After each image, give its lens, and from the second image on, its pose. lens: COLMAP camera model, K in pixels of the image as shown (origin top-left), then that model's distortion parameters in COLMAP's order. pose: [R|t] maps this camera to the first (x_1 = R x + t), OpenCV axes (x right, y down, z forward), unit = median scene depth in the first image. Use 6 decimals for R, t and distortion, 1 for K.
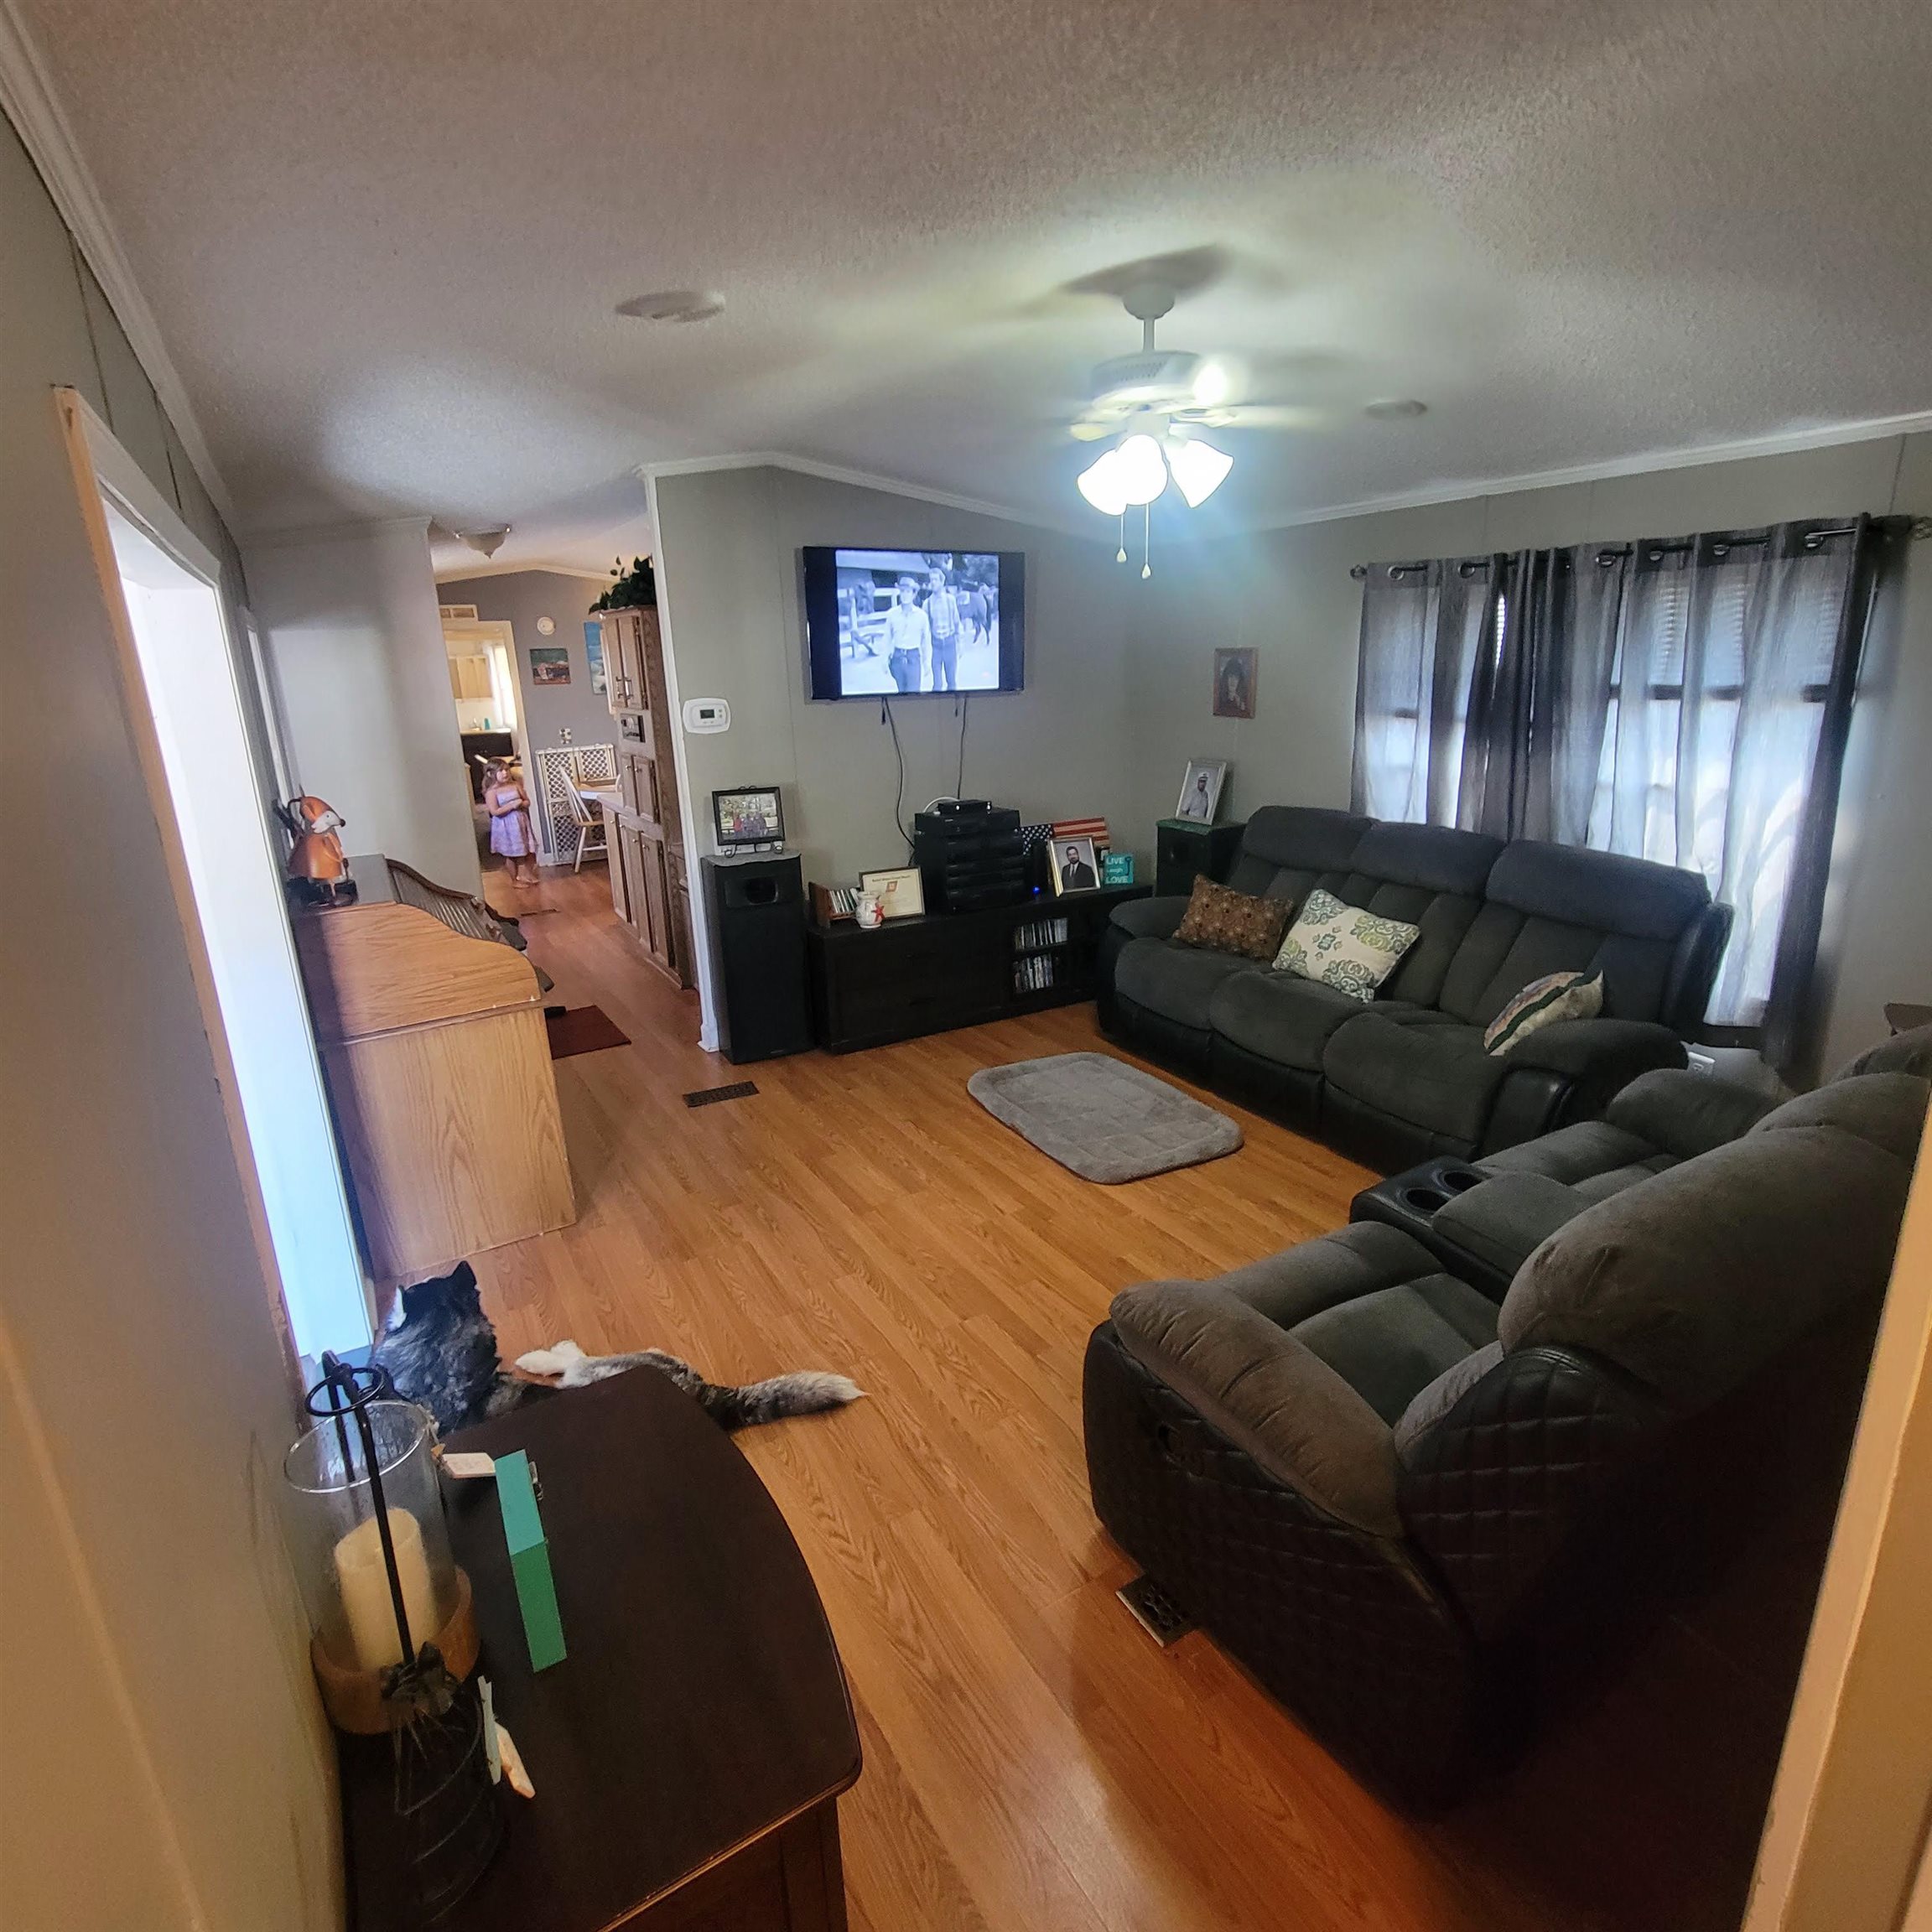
lens RADIAL K [[1068.0, 0, 973.5], [0, 1068.0, 952.4], [0, 0, 1]] dist [0.003152, -0.002180]
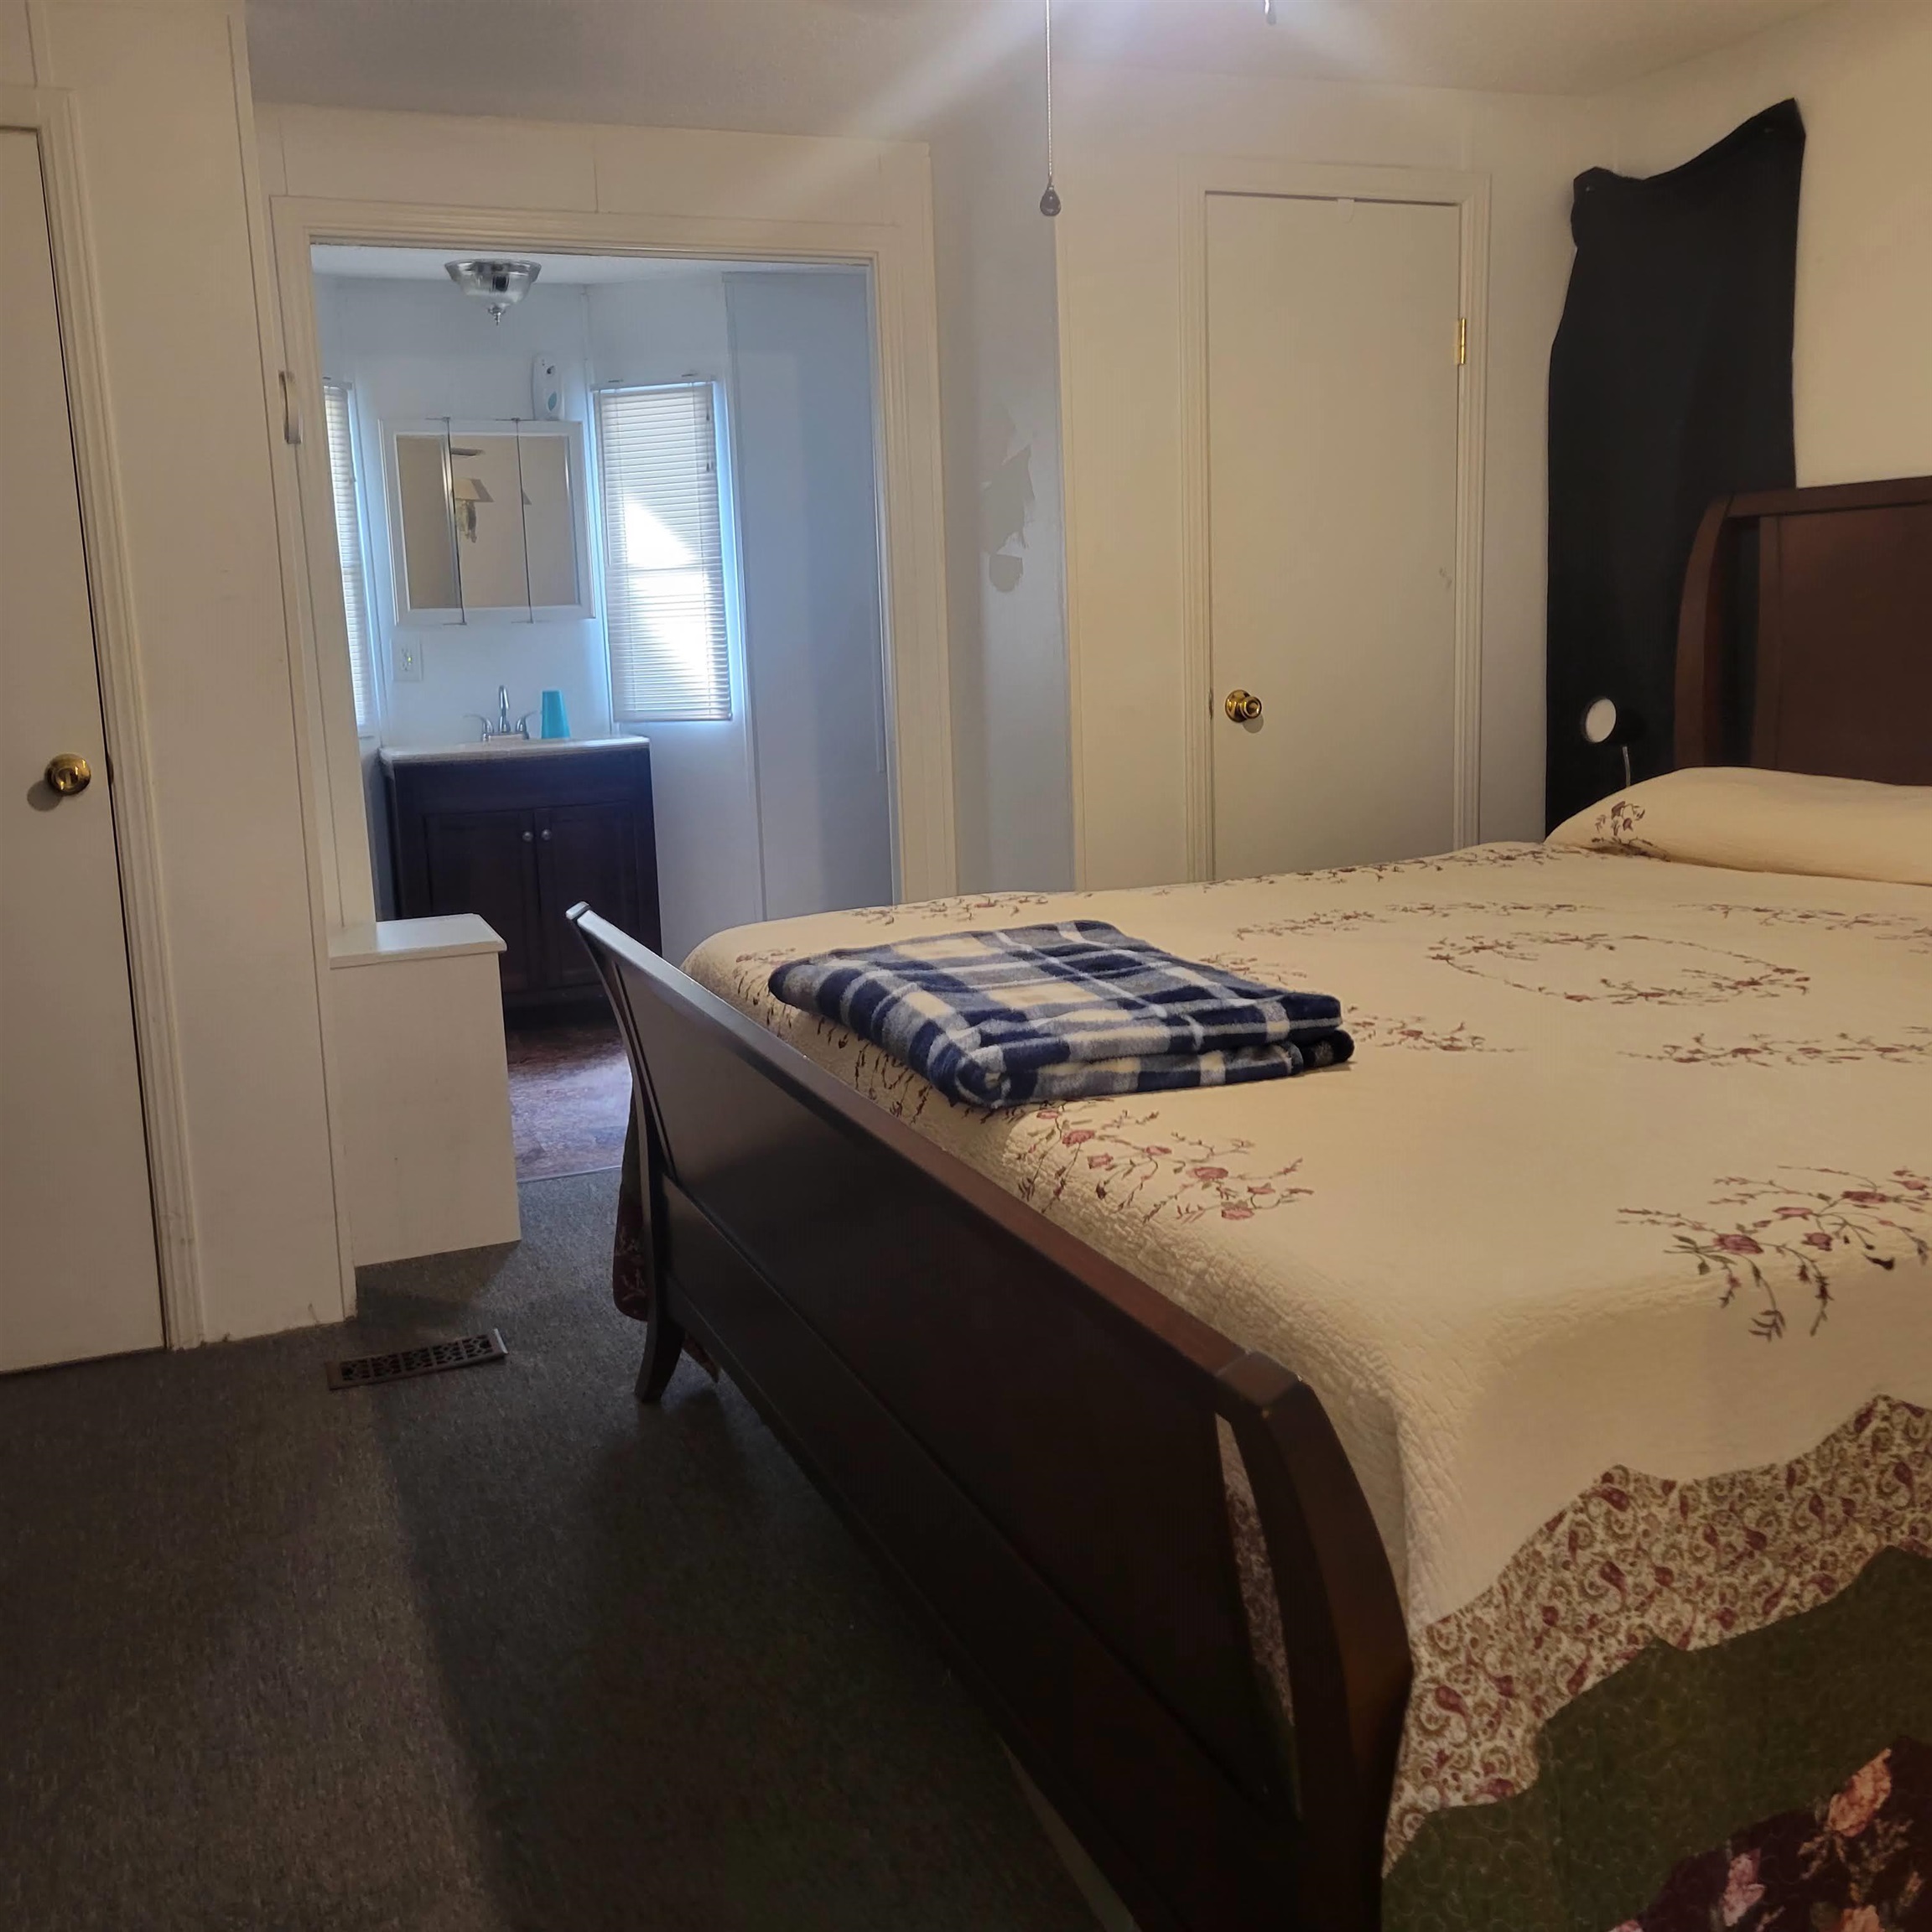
lens RADIAL K [[1956.3, 0, 932.8], [0, 1956.3, 959.6], [0, 0, 1]] dist [0.041842, 0.000000]
pose [[0.984205, 0.027875, -0.174824, -0.807174], [-0.045453, 0.994211, -0.097363, -0.333572], [0.171098, 0.103771, 0.979774, 1.632703]]
